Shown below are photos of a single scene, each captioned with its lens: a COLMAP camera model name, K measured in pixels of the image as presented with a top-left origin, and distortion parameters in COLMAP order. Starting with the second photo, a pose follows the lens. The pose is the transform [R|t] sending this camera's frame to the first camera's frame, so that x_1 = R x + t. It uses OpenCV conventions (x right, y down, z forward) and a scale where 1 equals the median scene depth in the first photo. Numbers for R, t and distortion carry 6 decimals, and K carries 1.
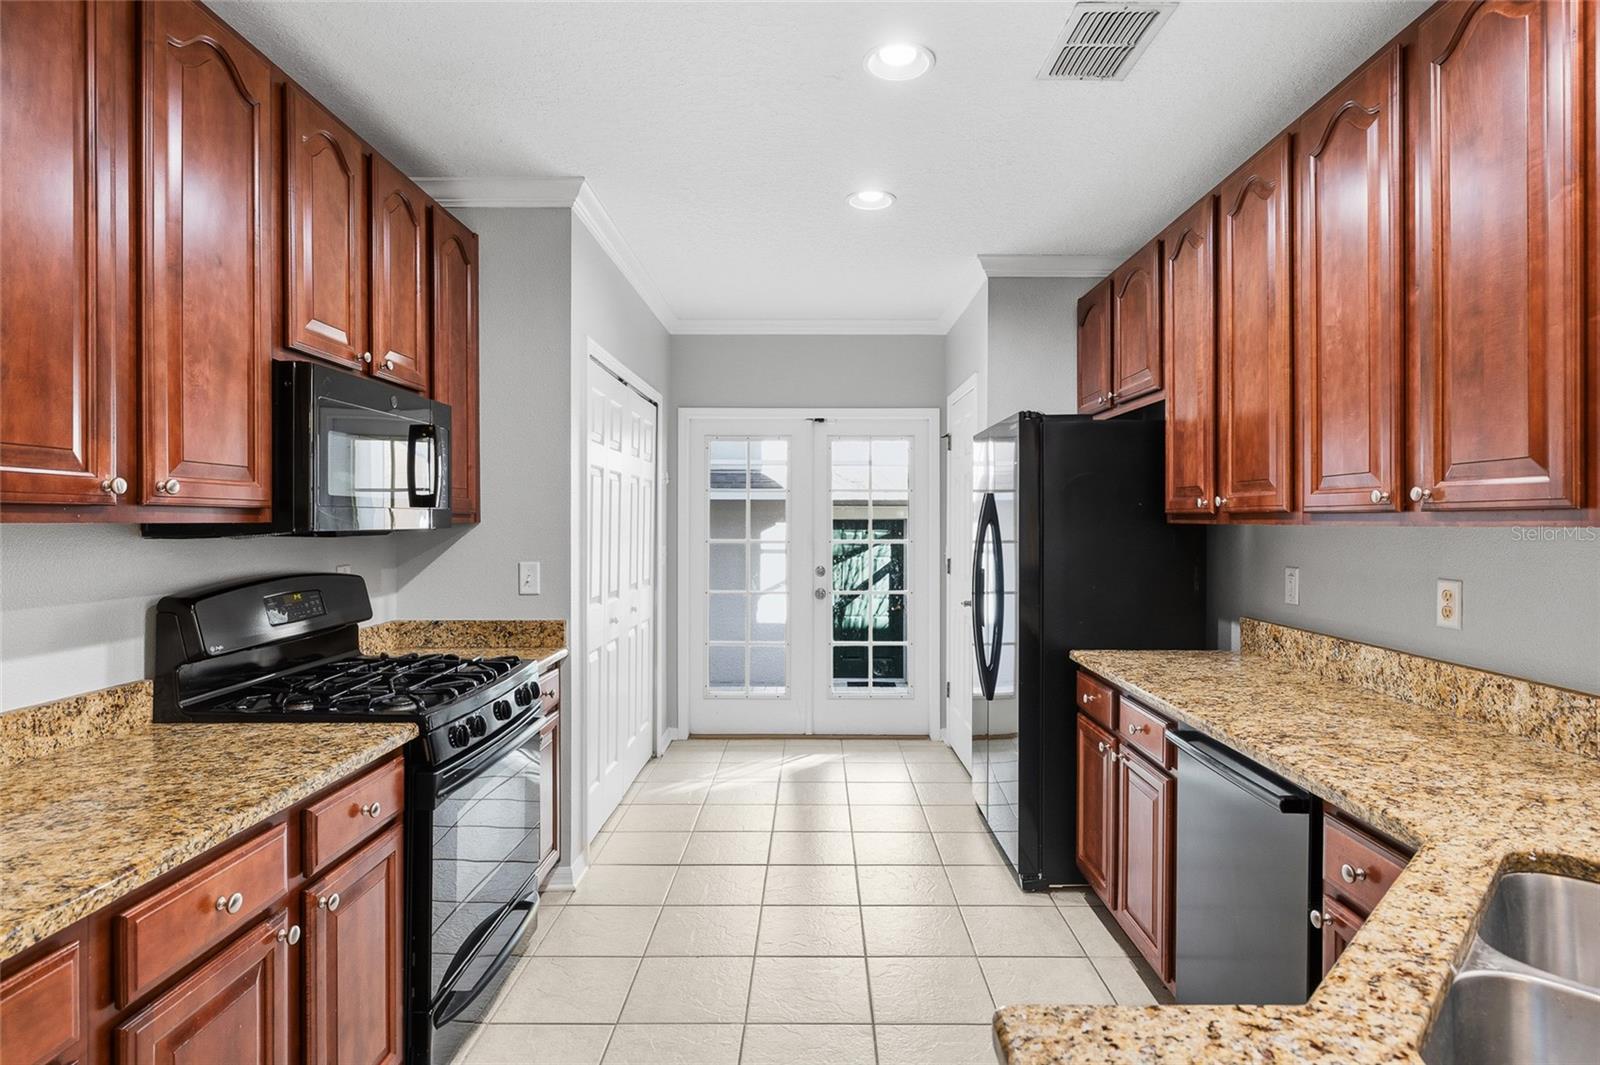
lens RADIAL K [[837.0, 0, 813.0], [0, 837.0, 524.9], [0, 0, 1]] dist [-0.004758, -0.000043]
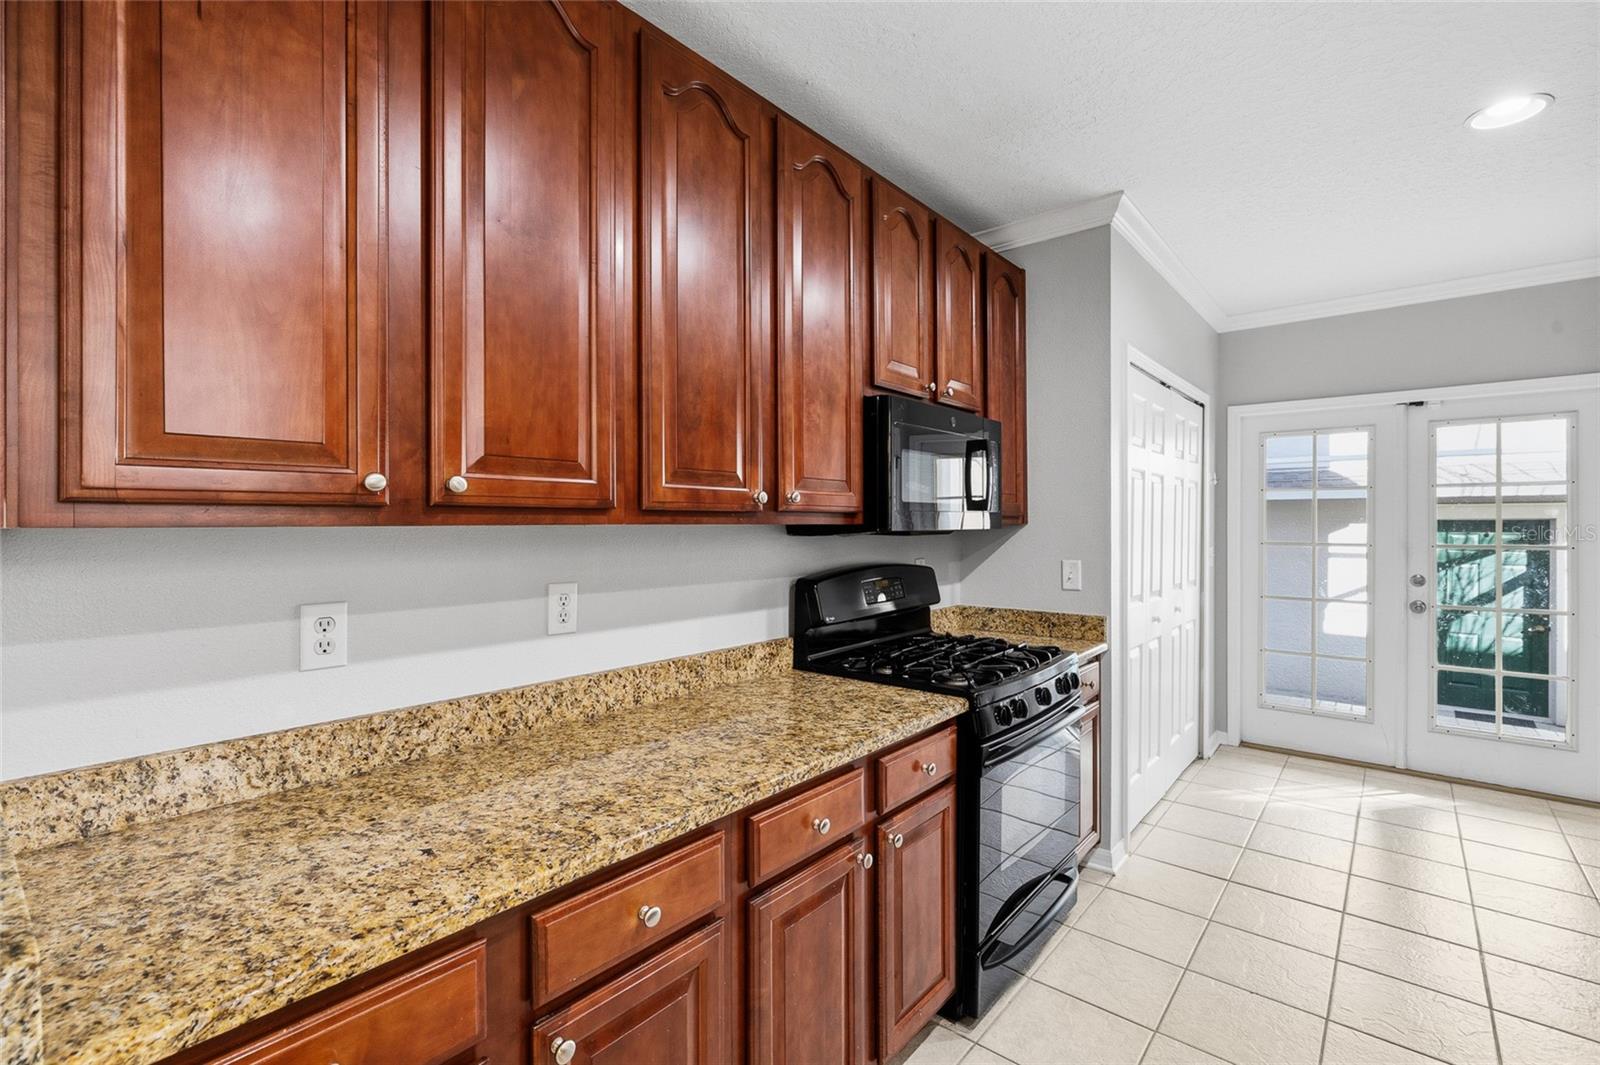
lens RADIAL K [[717.6, 0, 802.2], [0, 717.6, 524.5], [0, 0, 1]] dist [-0.008607, 0.001913]
pose [[0.767424, -0.000524, -0.641139, -0.011644], [-0.000602, 0.999999, -0.001538, -0.000227], [0.641139, 0.001566, 0.767423, 0.067494]]
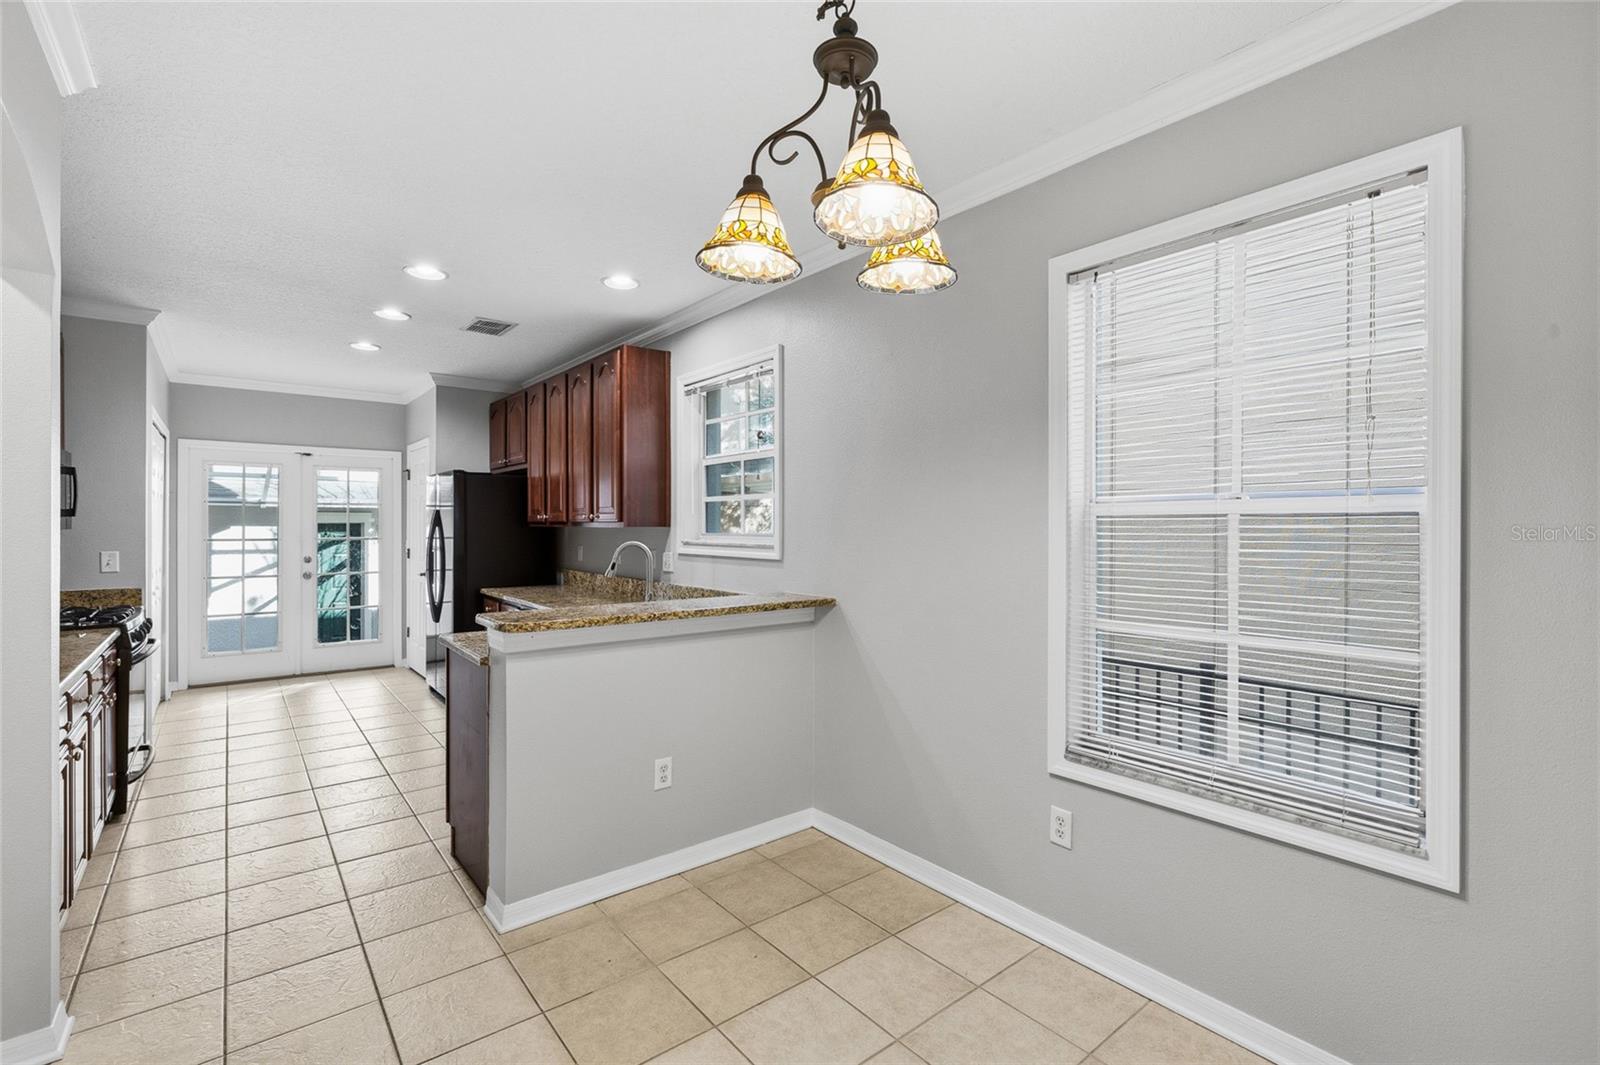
lens RADIAL K [[717.6, 0, 803.7], [0, 717.6, 529.6], [0, 0, 1]] dist [-0.008607, 0.001913]
pose [[0.775469, -0.001612, 0.631384, -0.192464], [0.000307, 0.999998, 0.002175, 0.002830], [-0.631386, -0.001493, 0.775467, -0.888404]]
